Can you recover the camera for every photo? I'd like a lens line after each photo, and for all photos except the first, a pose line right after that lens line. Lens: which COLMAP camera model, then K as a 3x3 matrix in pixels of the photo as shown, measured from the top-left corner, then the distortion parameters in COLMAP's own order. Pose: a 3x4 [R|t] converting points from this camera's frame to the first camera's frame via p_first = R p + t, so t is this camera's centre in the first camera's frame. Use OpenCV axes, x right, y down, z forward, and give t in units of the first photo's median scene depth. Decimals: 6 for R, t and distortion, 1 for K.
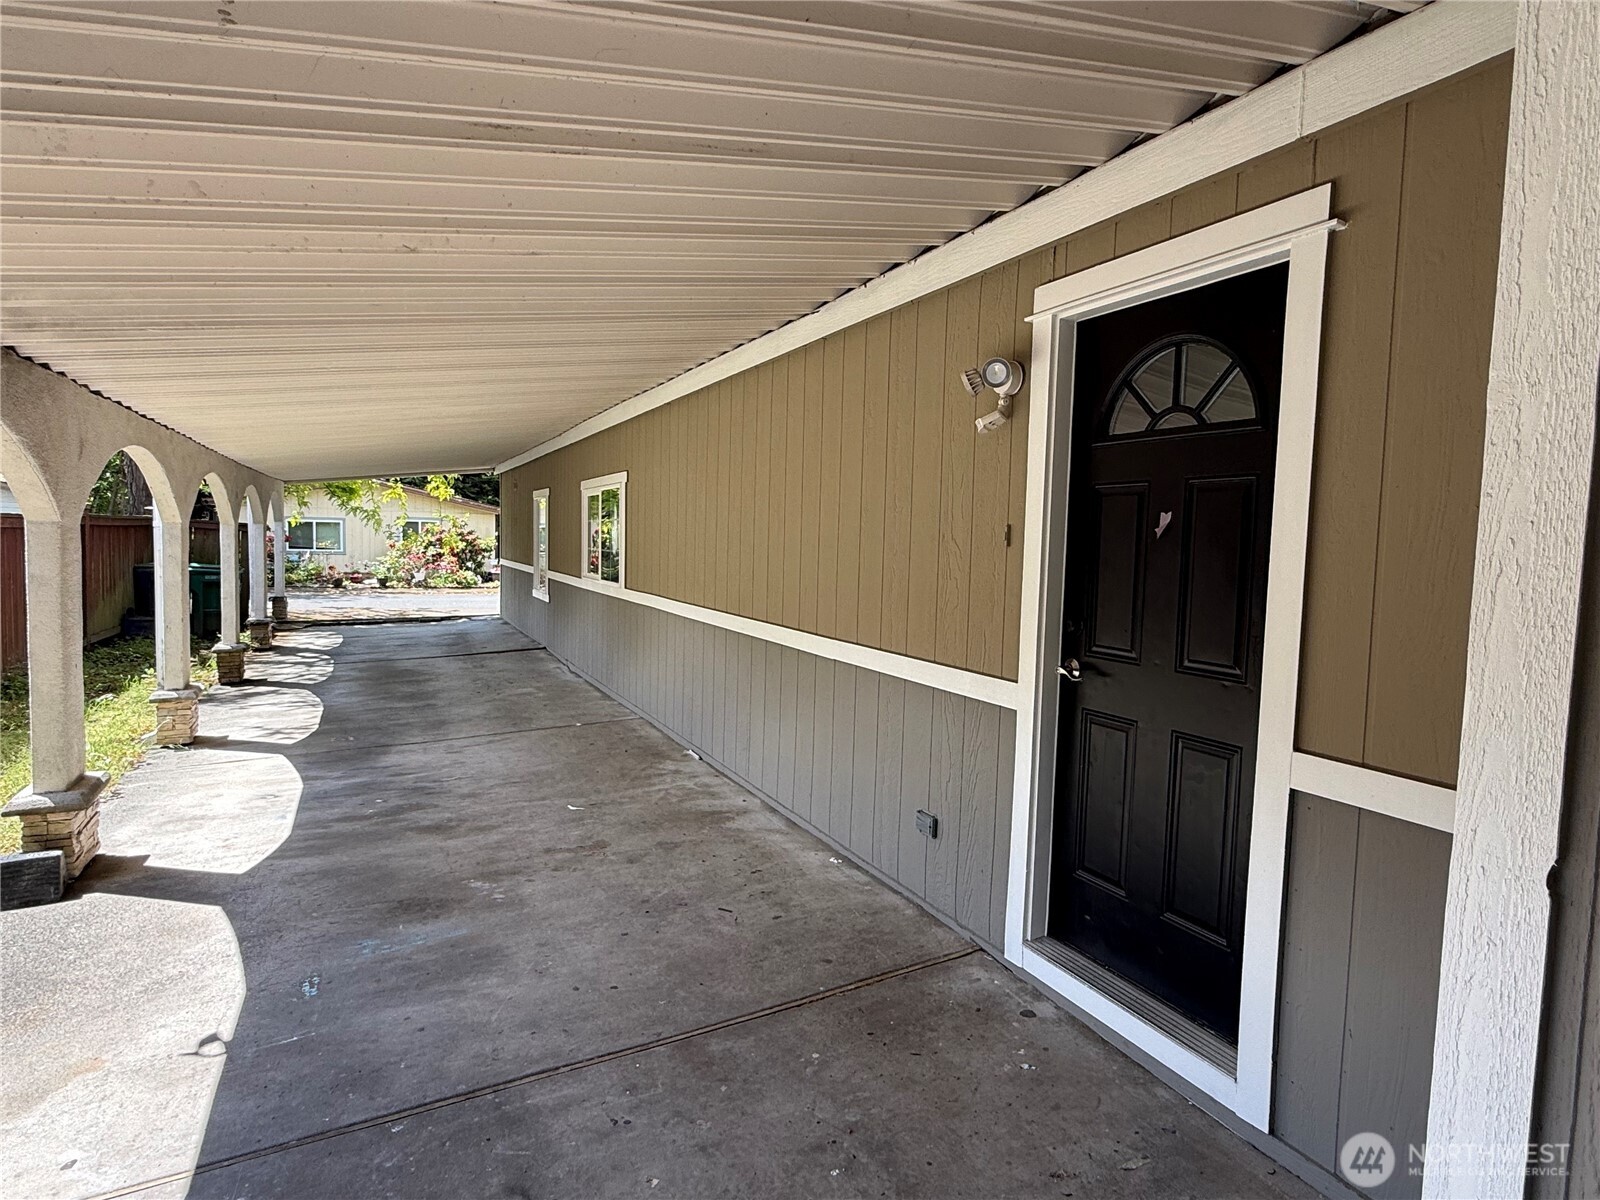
lens RADIAL K [[877.4, 0, 786.2], [0, 877.4, 596.0], [0, 0, 1]] dist [0.007452, -0.003046]
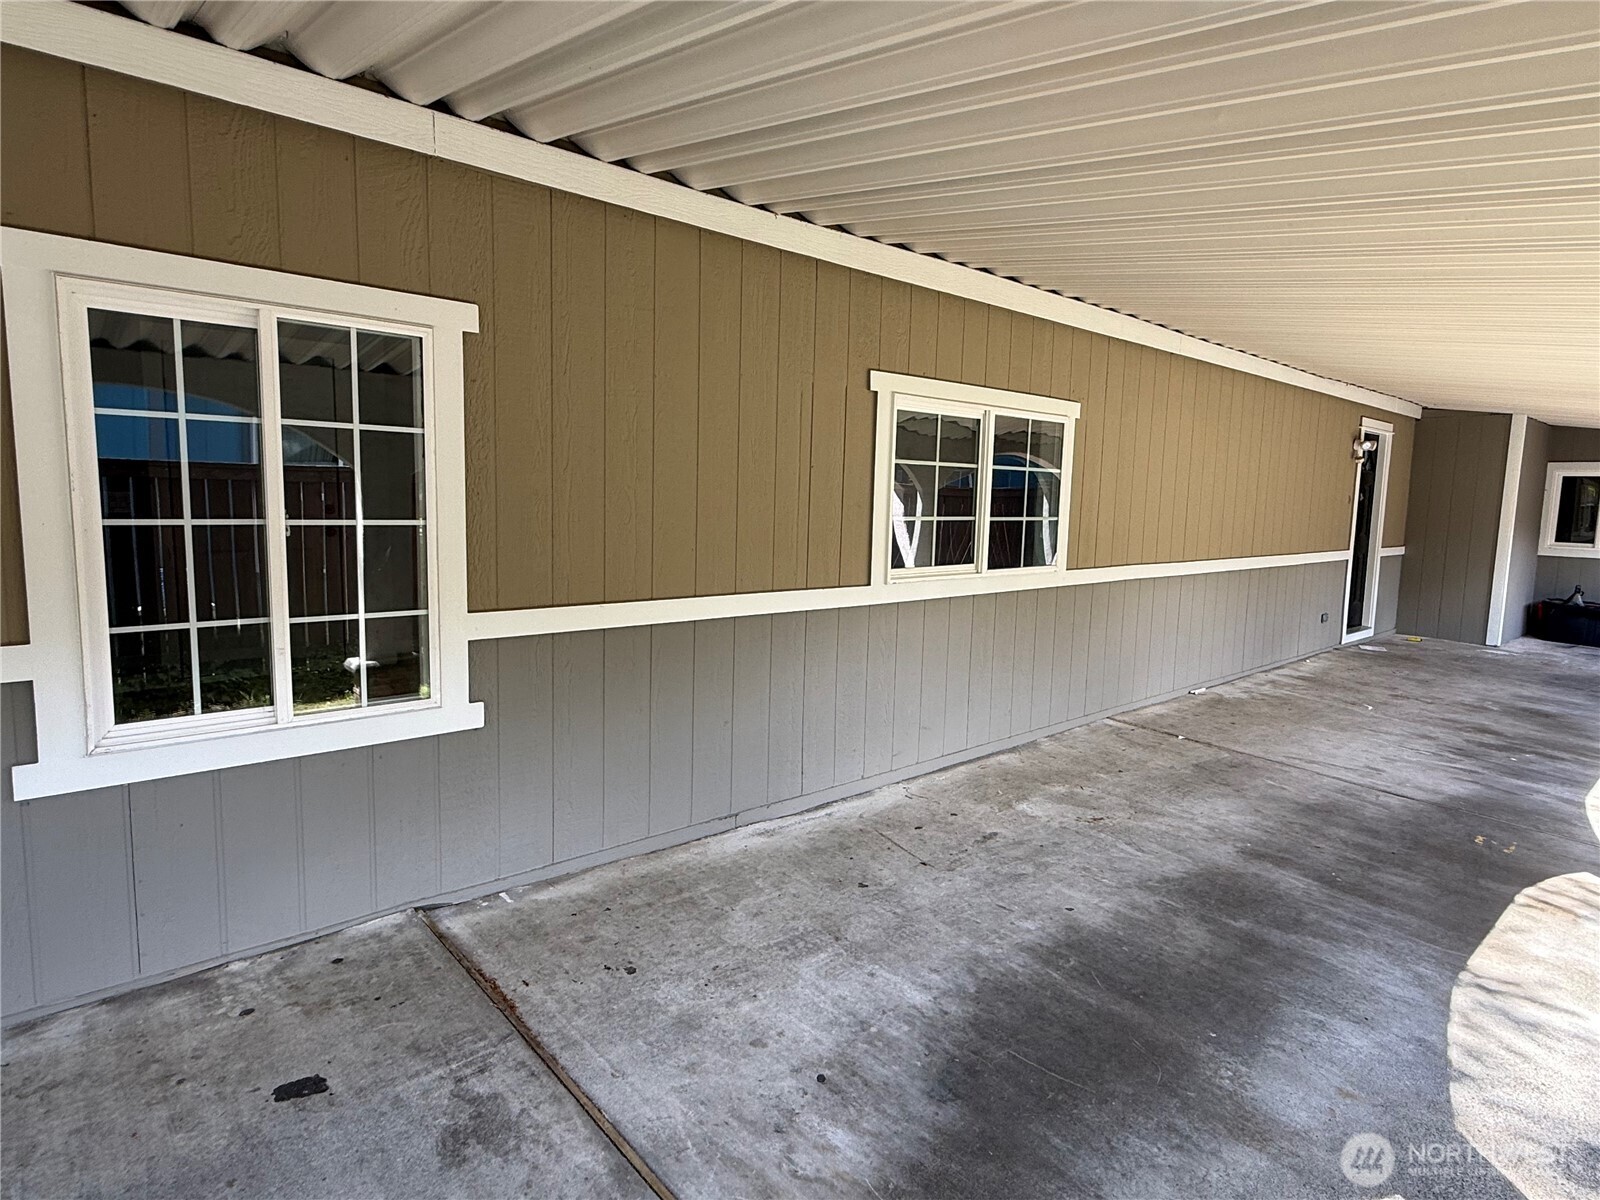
lens RADIAL K [[874.3, 0, 793.8], [0, 874.3, 593.4], [0, 0, 1]] dist [-0.001311, 0.002285]
pose [[-0.276238, -0.145814, 0.949964, -1.120867], [0.028979, 0.986711, 0.159881, -0.159711], [-0.960652, 0.071694, -0.268341, 1.961922]]
